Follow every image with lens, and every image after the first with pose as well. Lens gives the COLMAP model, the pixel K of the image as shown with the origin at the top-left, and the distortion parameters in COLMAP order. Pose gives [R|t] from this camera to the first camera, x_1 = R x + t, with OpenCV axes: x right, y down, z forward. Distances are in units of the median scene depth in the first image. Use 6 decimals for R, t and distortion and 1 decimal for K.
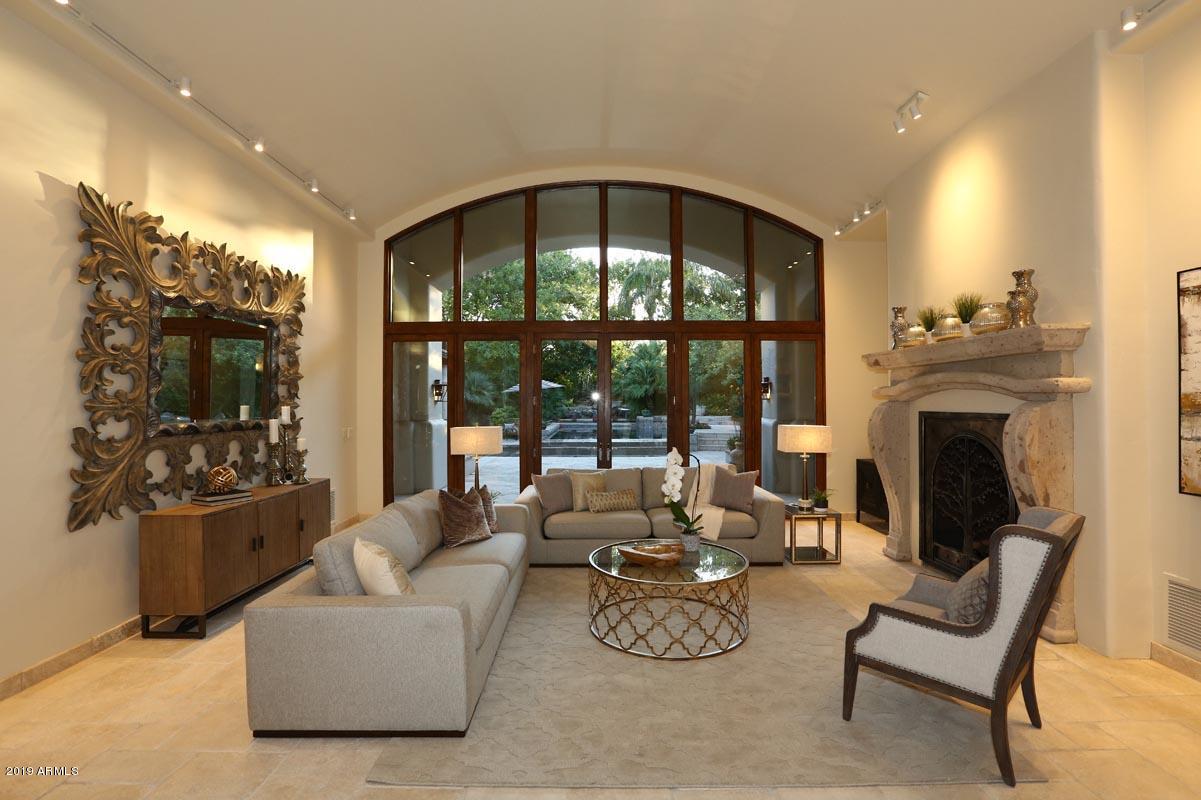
lens RADIAL K [[553.3, 0, 596.3], [0, 553.3, 401.0], [0, 0, 1]] dist [-0.058418, 0.022208]
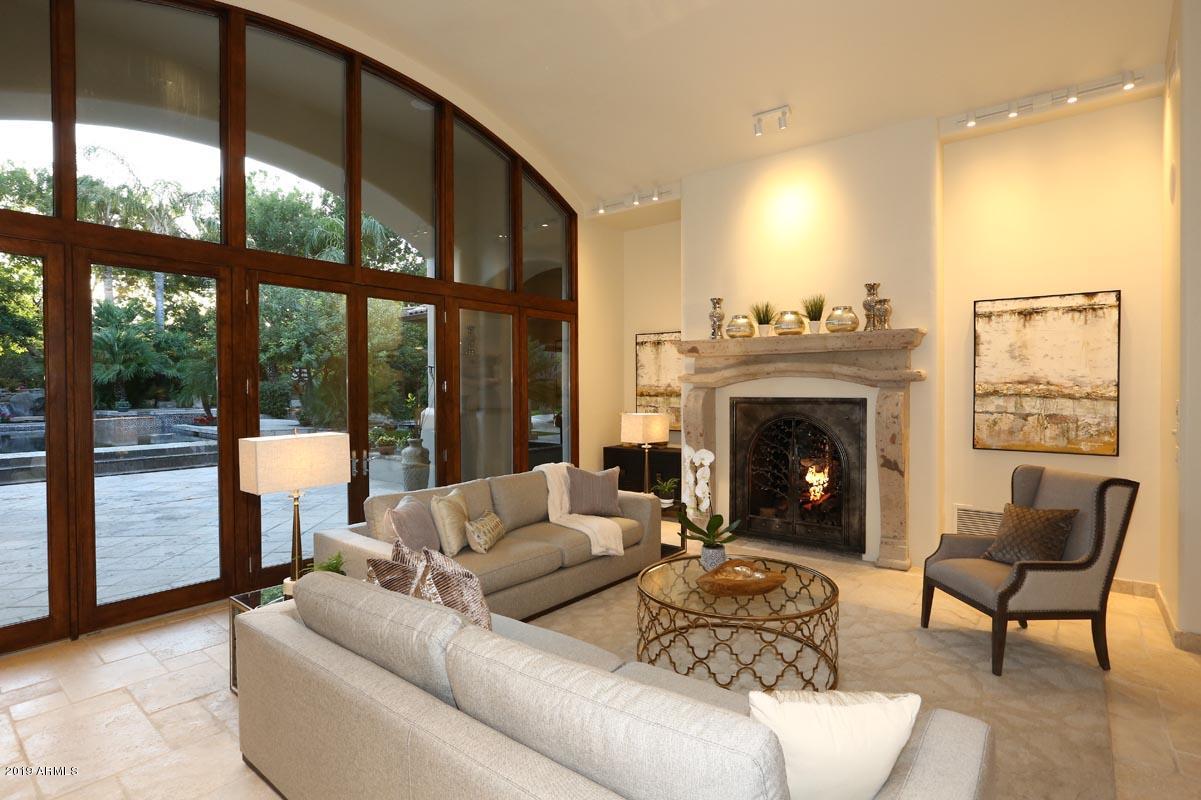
lens RADIAL K [[605.3, 0, 592.8], [0, 605.3, 398.5], [0, 0, 1]] dist [-0.046889, 0.021943]
pose [[0.625991, -0.012980, 0.779722, -0.589668], [0.000238, 0.999865, 0.016454, 0.002159], [-0.779830, -0.010114, 0.625909, 0.525384]]
